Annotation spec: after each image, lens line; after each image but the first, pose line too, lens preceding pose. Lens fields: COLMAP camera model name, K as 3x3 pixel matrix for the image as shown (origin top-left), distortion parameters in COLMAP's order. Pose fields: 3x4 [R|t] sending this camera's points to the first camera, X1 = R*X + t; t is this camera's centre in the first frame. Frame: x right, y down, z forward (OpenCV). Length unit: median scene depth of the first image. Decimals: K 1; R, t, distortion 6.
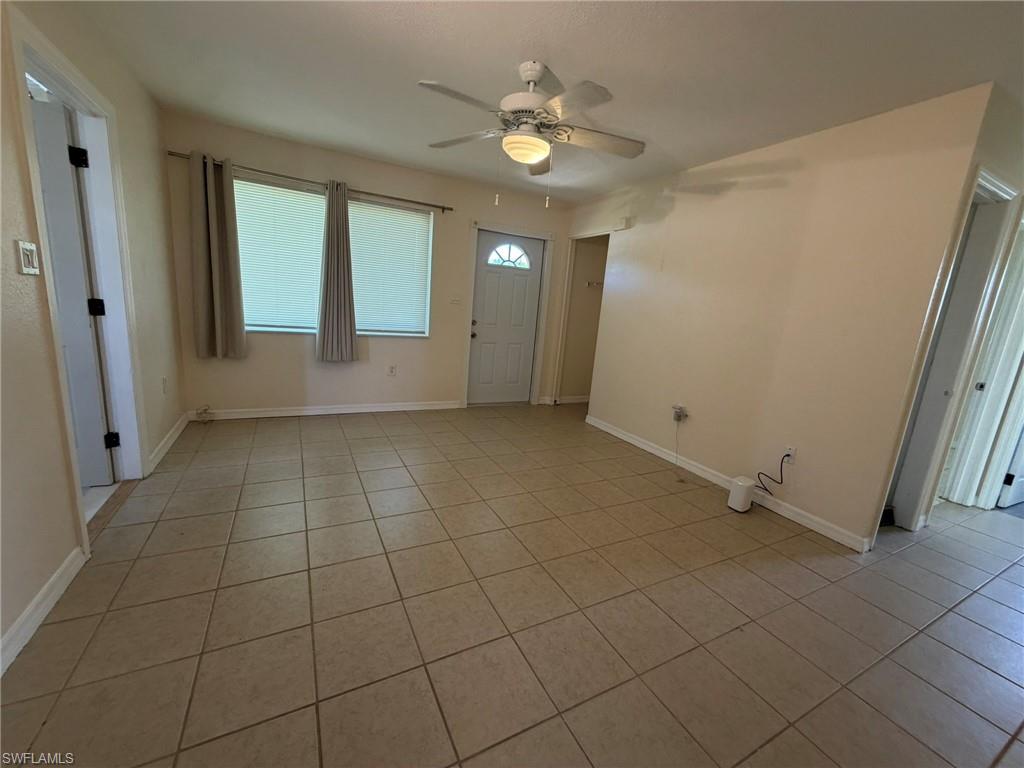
lens RADIAL K [[408.9, 0, 512.2], [0, 408.9, 383.9], [0, 0, 1]] dist [0.002473, 0.000372]
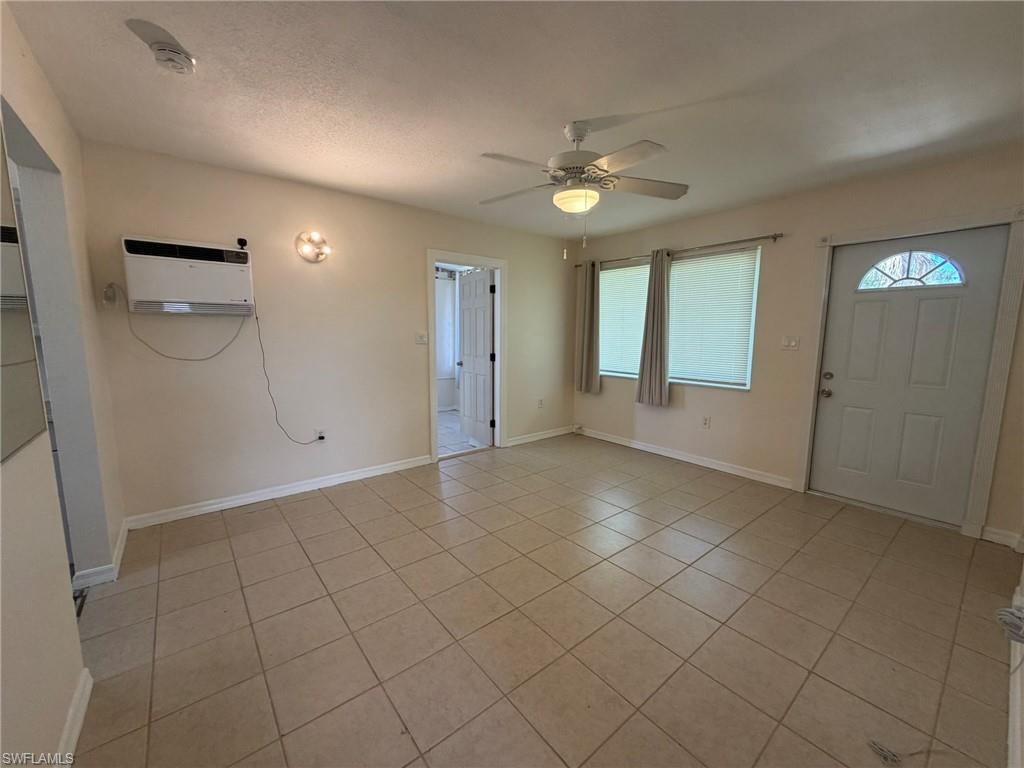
lens RADIAL K [[408.9, 0, 512.6], [0, 408.9, 385.2], [0, 0, 1]] dist [0.002473, 0.000372]
pose [[0.195706, 0.046221, -0.979573, 0.561693], [-0.184317, 0.982820, 0.009550, -0.046131], [0.963186, 0.178683, 0.200863, 0.384099]]
